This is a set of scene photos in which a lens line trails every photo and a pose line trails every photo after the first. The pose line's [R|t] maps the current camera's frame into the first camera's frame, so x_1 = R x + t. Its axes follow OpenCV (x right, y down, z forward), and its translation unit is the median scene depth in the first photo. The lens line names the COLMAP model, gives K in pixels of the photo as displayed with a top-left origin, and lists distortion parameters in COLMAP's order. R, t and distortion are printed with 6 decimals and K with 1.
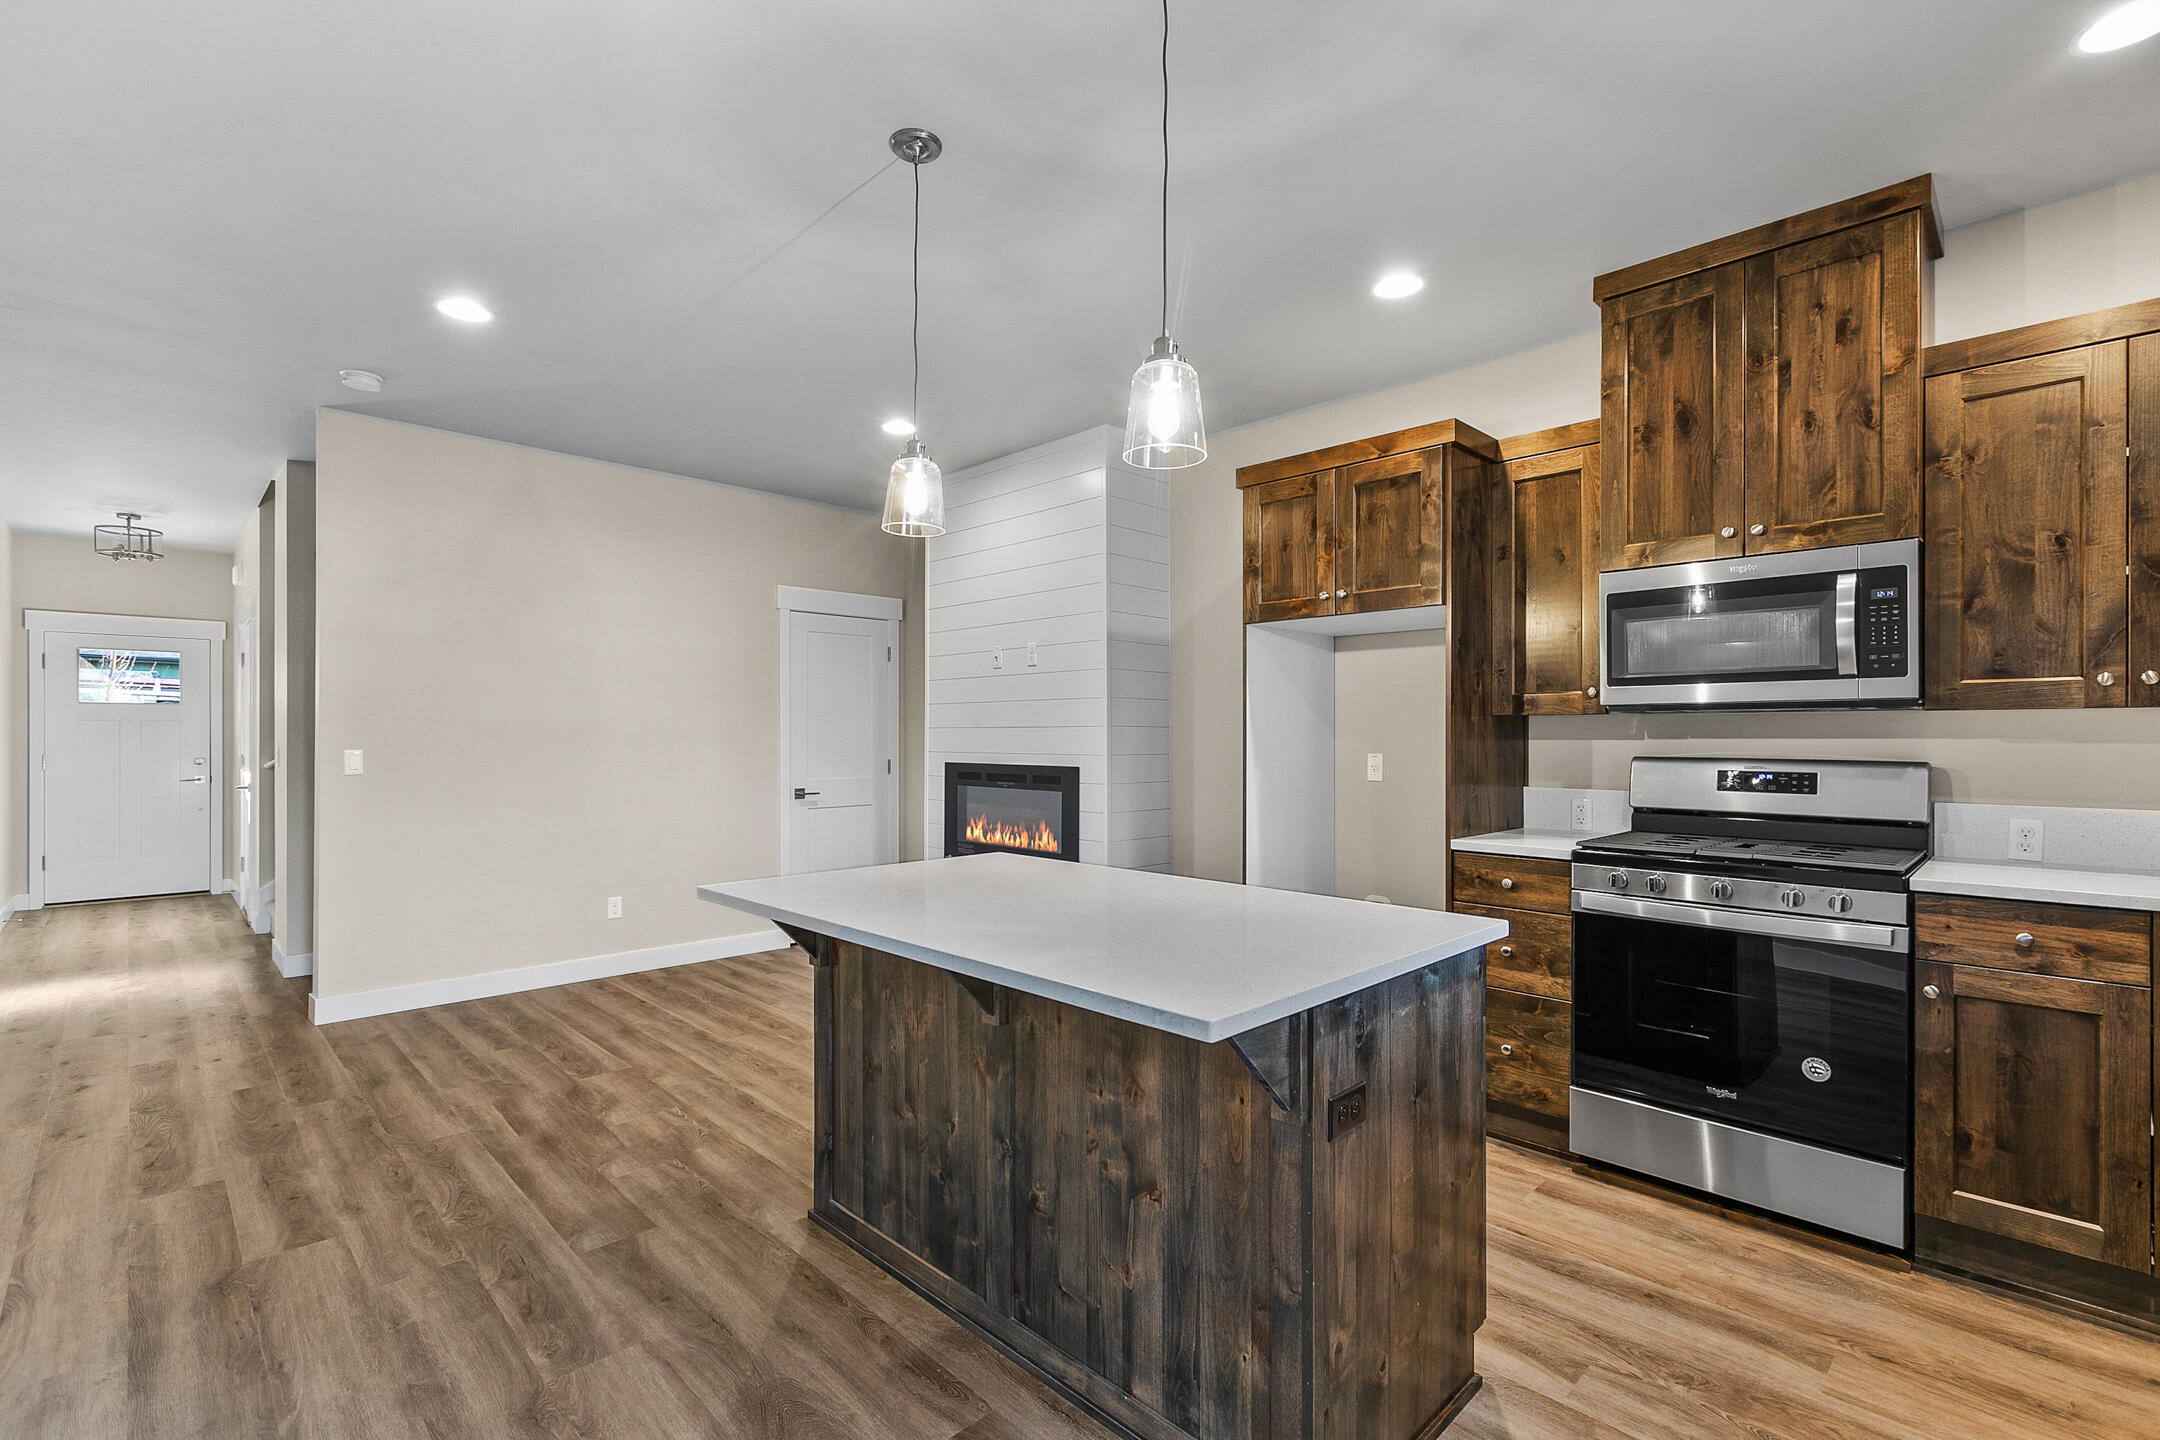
lens RADIAL K [[969.1, 0, 1081.8], [0, 969.1, 729.7], [0, 0, 1]] dist [0.002472, -0.000823]
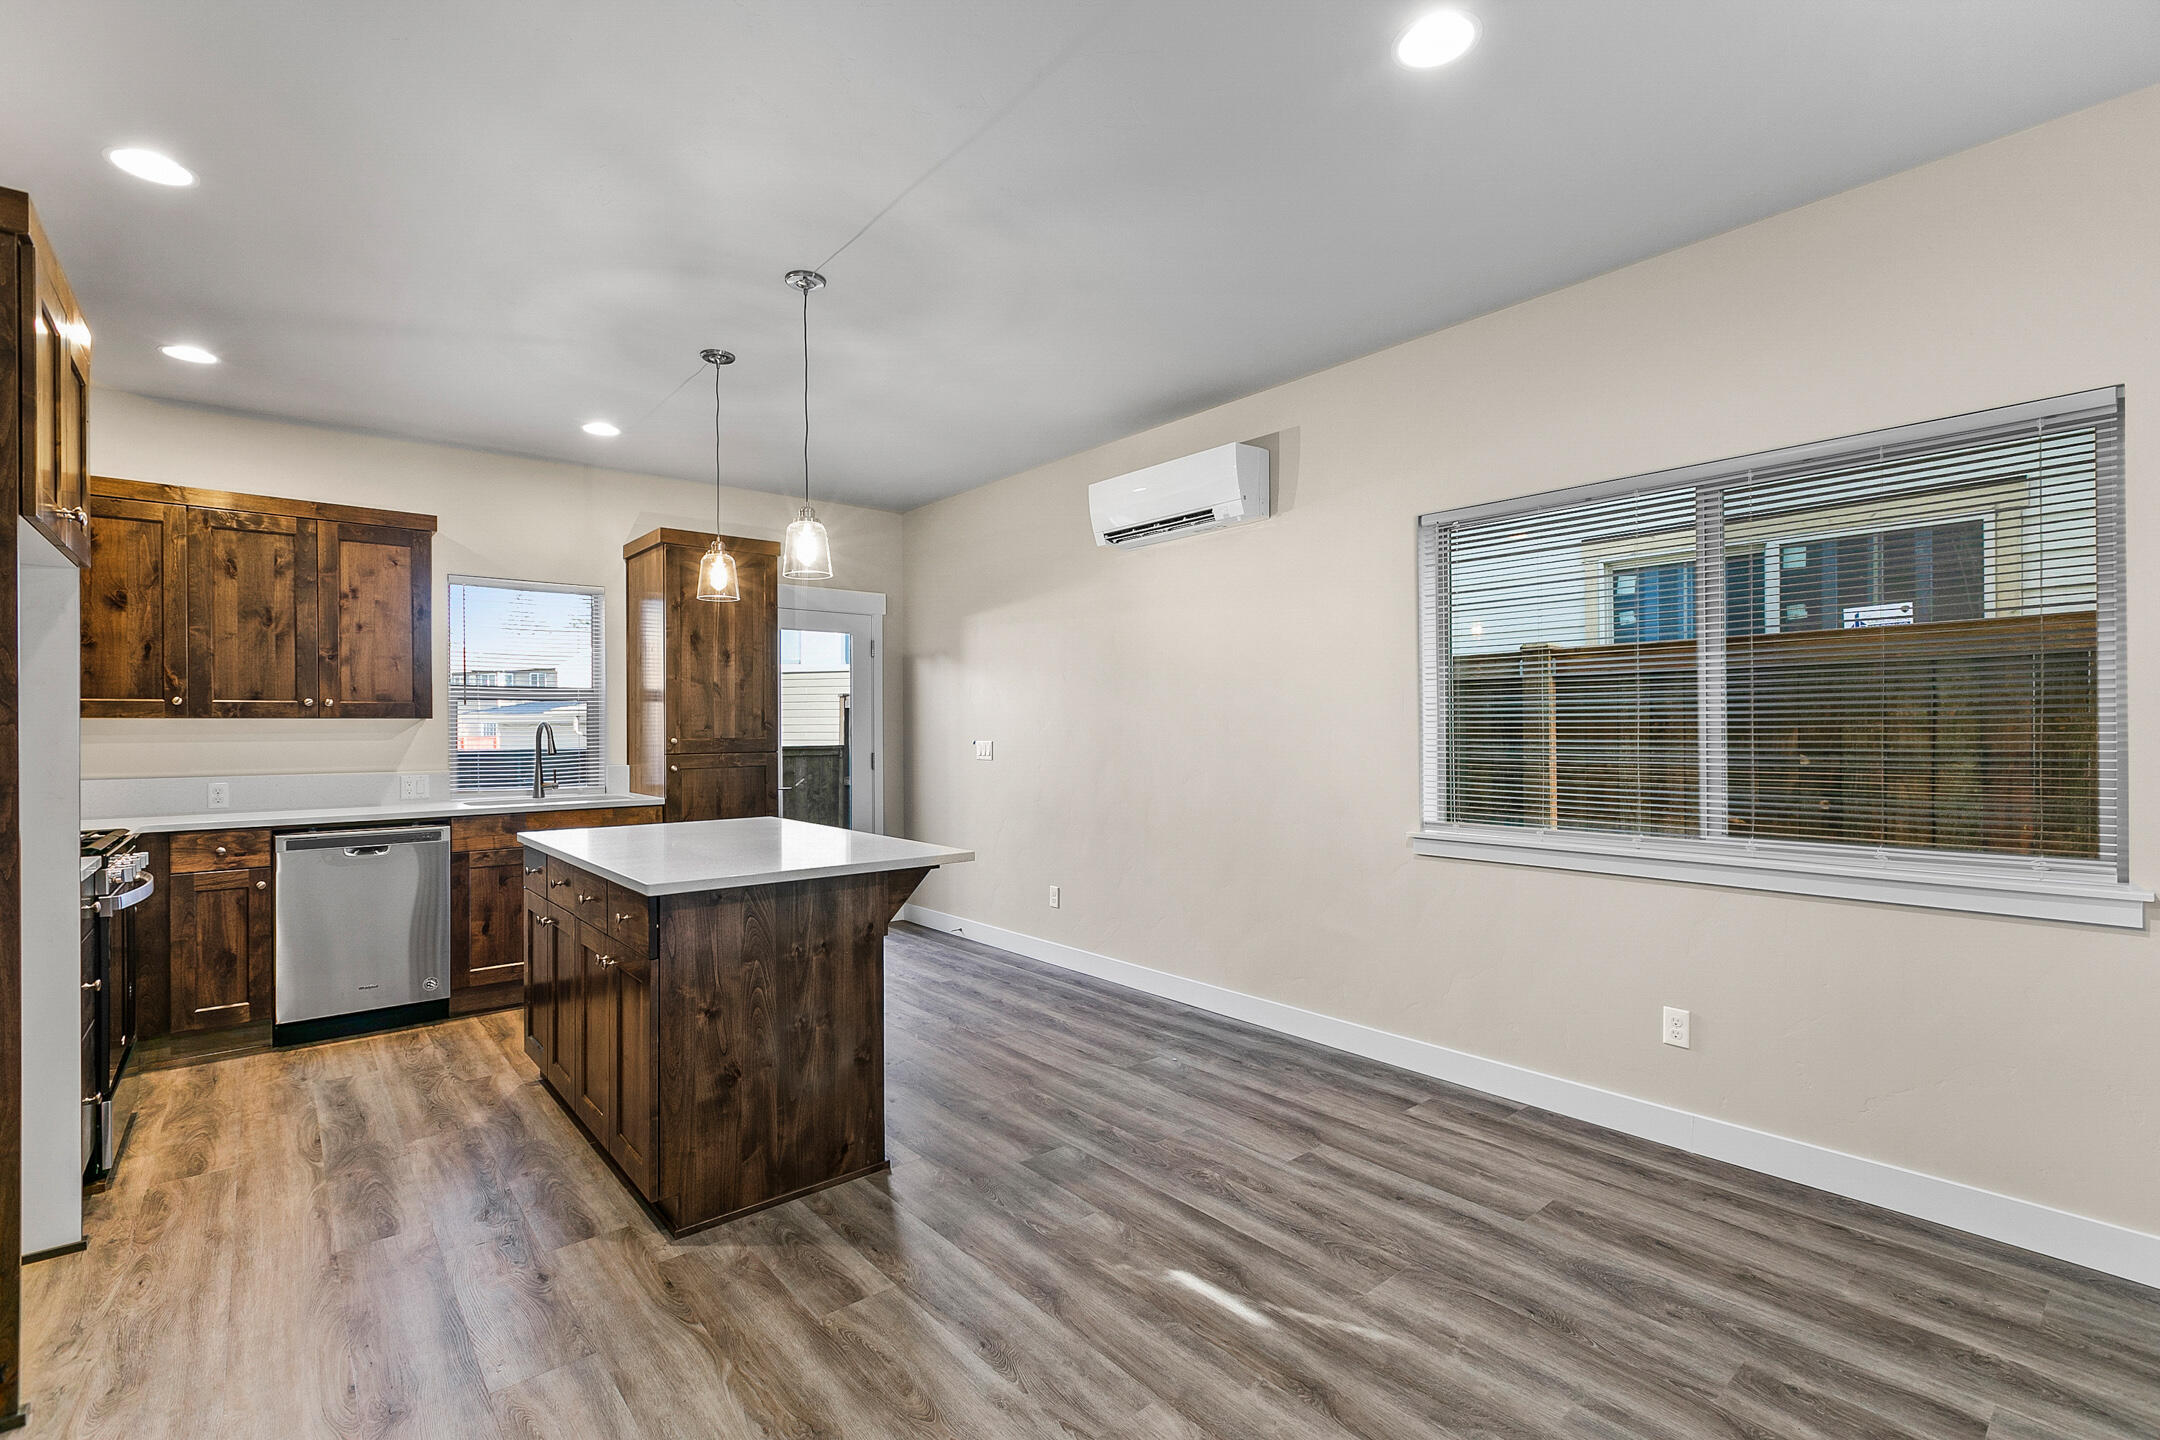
lens RADIAL K [[957.5, 0, 1079.8], [0, 957.5, 724.8], [0, 0, 1]] dist [0.002474, -0.001117]
pose [[-0.997362, 0.004766, 0.072427, -0.498596], [0.004148, 0.999954, -0.008691, 0.005983], [-0.072465, -0.008368, -0.997336, 1.785981]]
